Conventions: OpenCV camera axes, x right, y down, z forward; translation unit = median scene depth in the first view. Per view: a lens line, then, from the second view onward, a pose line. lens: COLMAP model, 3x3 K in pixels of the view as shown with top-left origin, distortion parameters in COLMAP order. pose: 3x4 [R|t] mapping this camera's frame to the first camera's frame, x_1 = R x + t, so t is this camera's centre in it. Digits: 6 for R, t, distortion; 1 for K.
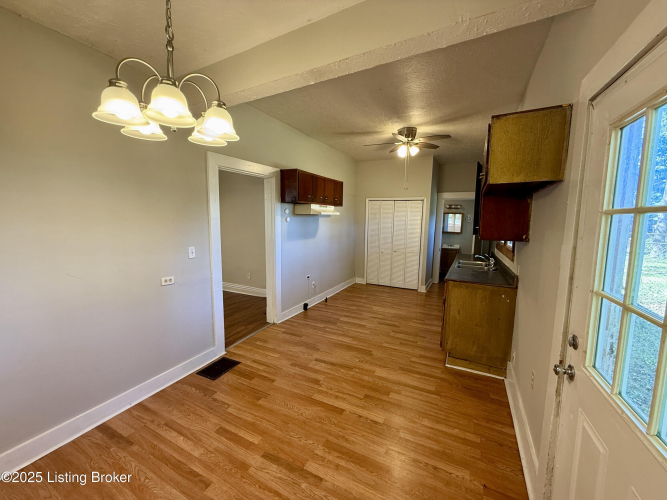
lens RADIAL K [[266.3, 0, 331.8], [0, 266.3, 249.5], [0, 0, 1]] dist [-0.000177, 0.000319]
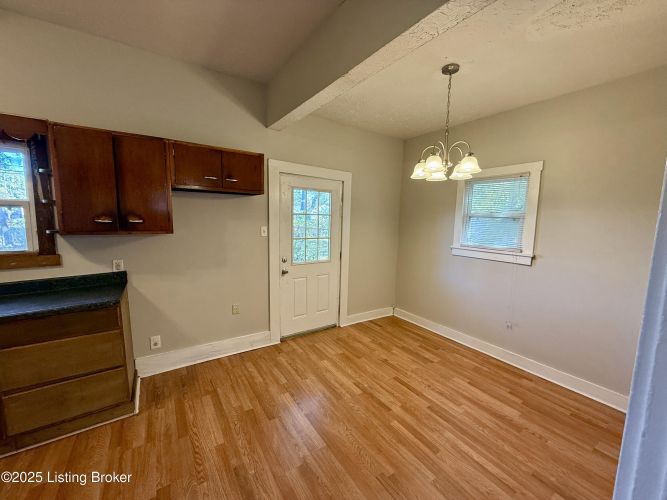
lens RADIAL K [[266.3, 0, 331.2], [0, 266.3, 250.1], [0, 0, 1]] dist [-0.000177, 0.000319]
pose [[-0.874653, -0.084896, 0.477257, -0.339117], [0.023772, 0.975848, 0.217155, -0.141246], [-0.484165, 0.201280, -0.851510, 1.265783]]
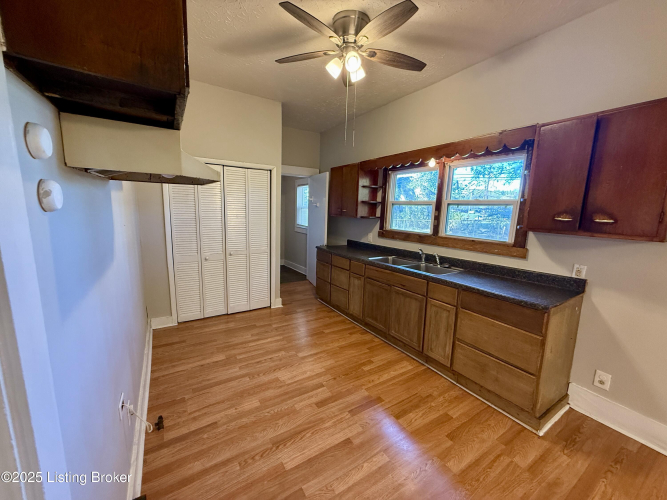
lens RADIAL K [[266.3, 0, 331.3], [0, 266.3, 249.7], [0, 0, 1]] dist [-0.000177, 0.000319]
pose [[0.508714, -0.141447, 0.849237, -0.311328], [0.073484, 0.989945, 0.120865, -0.124103], [-0.857794, 0.000920, 0.513993, 1.096835]]
